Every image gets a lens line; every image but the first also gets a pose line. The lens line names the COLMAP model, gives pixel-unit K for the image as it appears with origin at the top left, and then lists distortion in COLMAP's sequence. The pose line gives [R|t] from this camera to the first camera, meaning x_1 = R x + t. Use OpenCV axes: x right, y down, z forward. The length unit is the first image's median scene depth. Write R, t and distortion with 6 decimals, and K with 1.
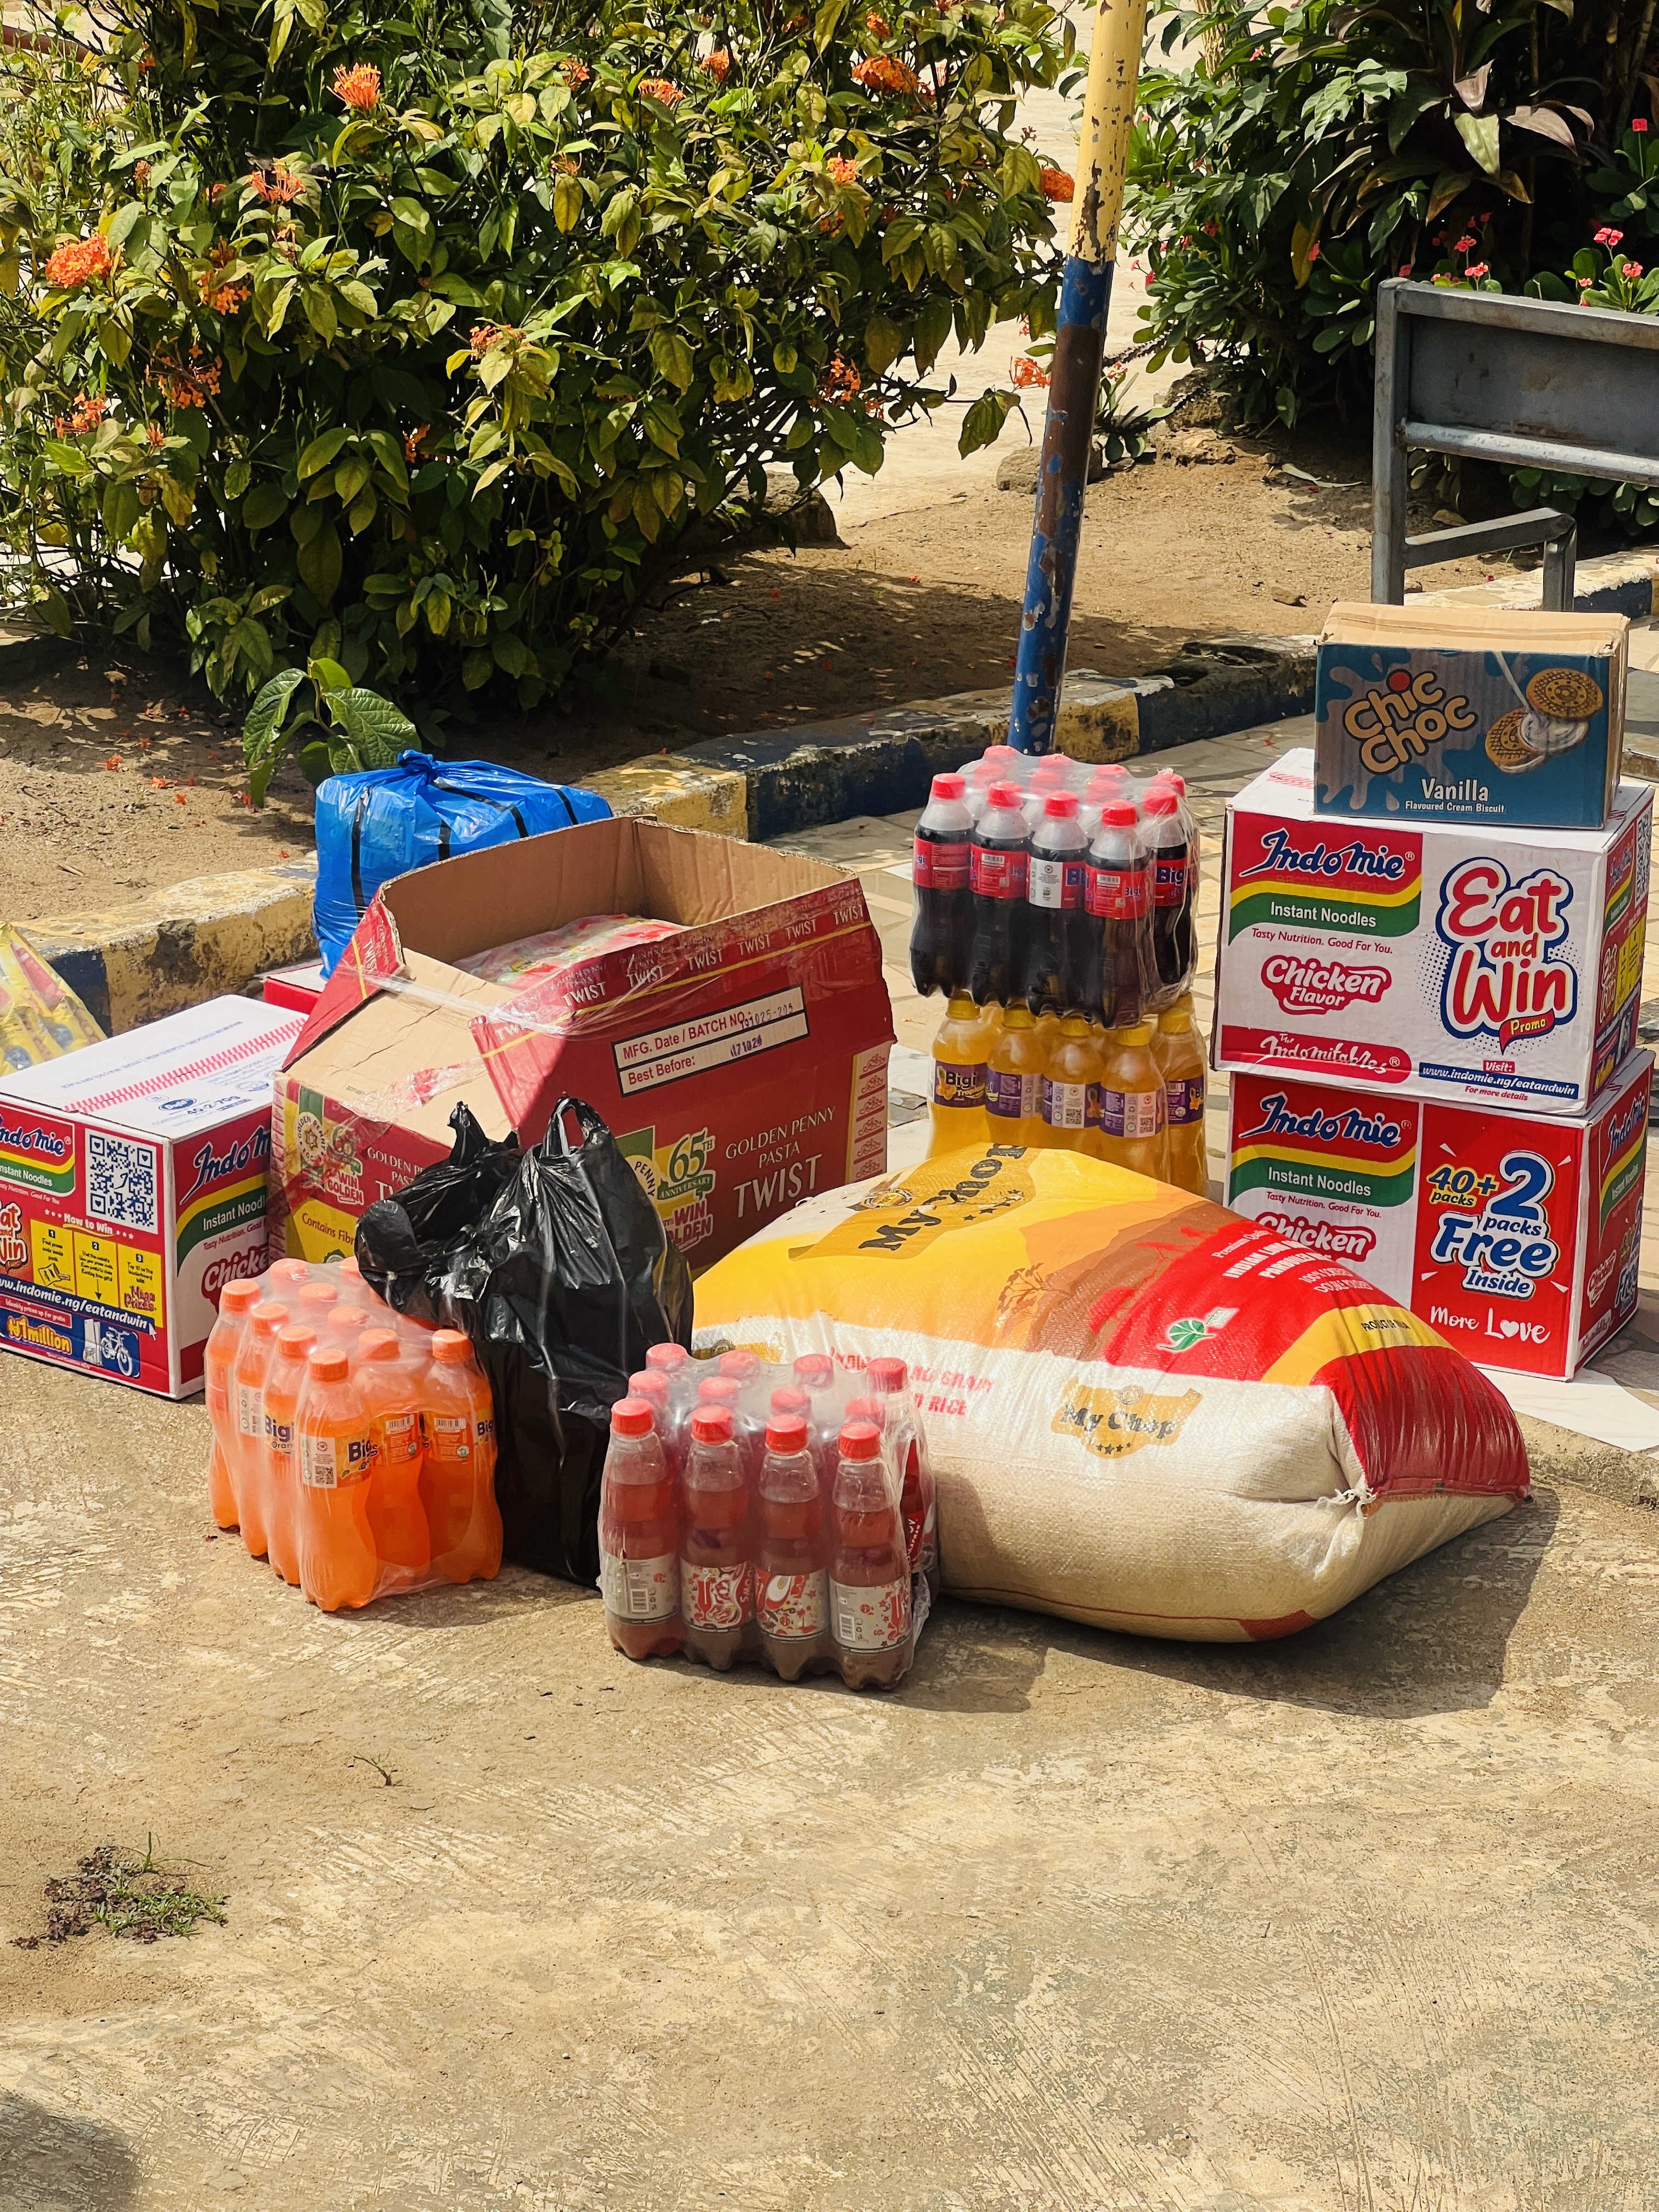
lens RADIAL K [[4908.1, 0, 836.5], [0, 4908.1, 1152.9], [0, 0, 1]] dist [-0.146563, 5.631007]
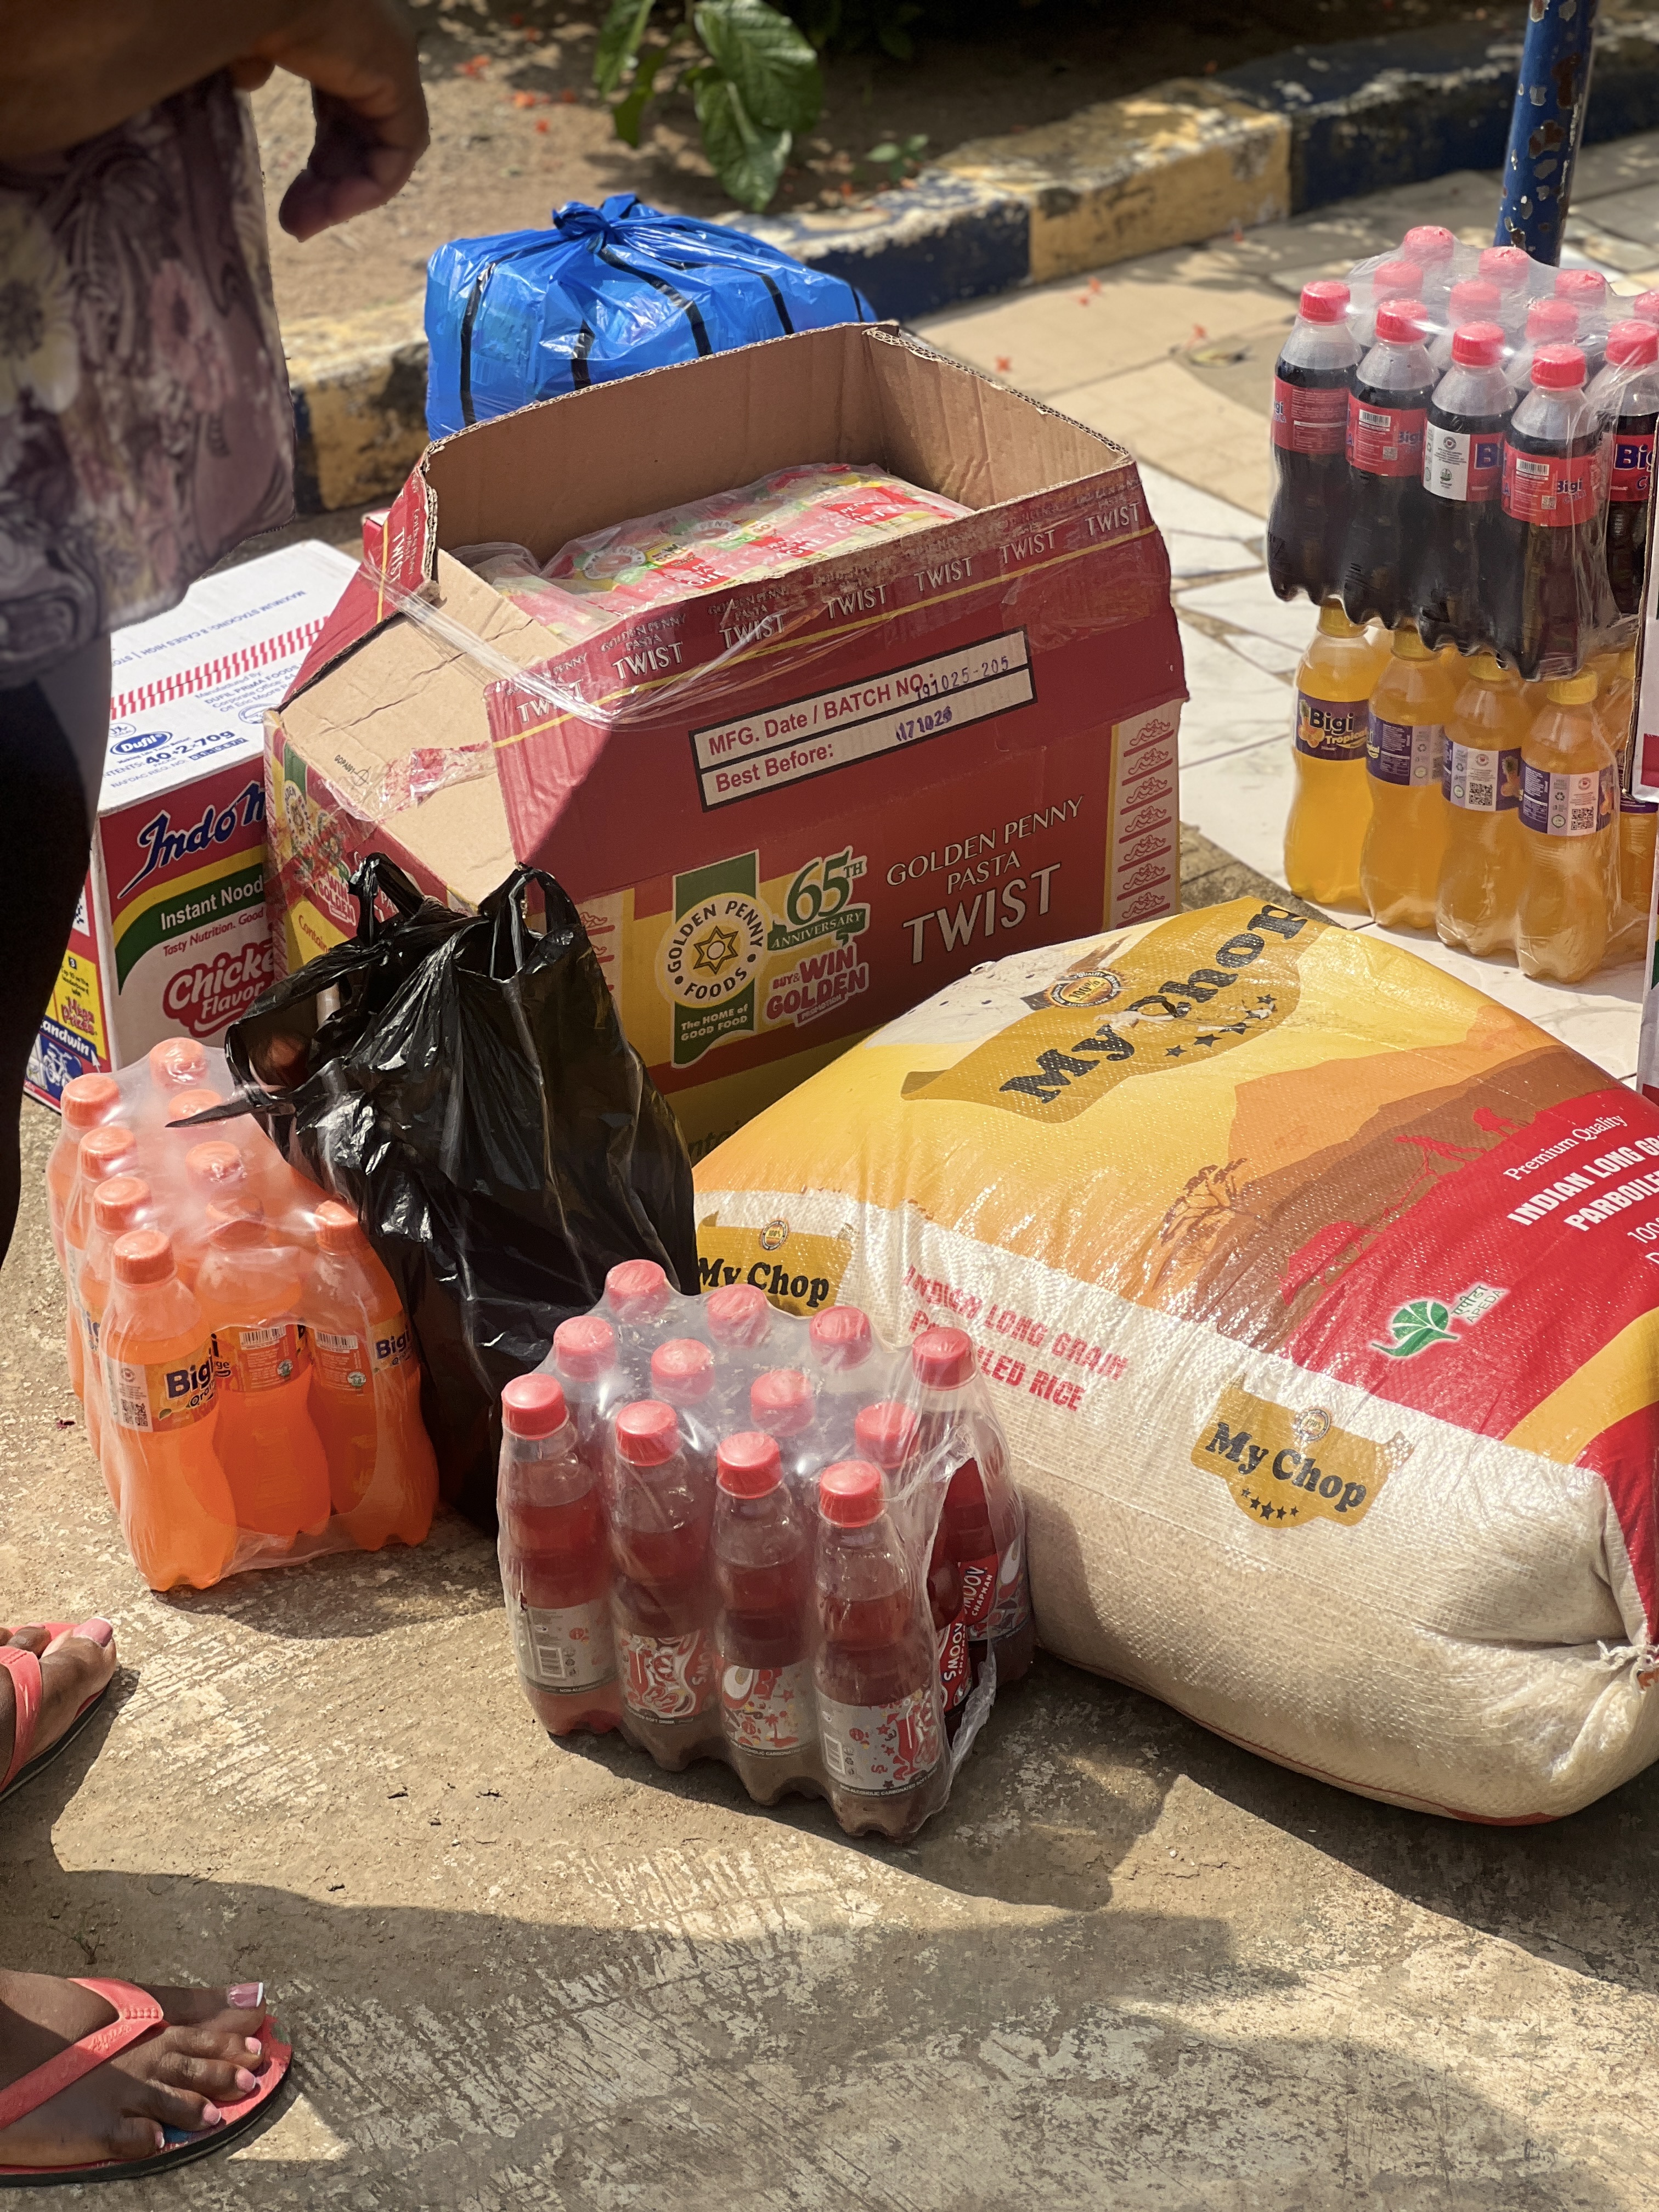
lens RADIAL K [[5069.6, 0, 786.3], [0, 5069.6, 1072.7], [0, 0, 1]] dist [-0.113364, 5.529943]
pose [[0.975176, 0.080450, -0.206299, 0.111851], [-0.044224, 0.983655, 0.174546, -0.096222], [0.216970, -0.161090, 0.962795, 0.317745]]
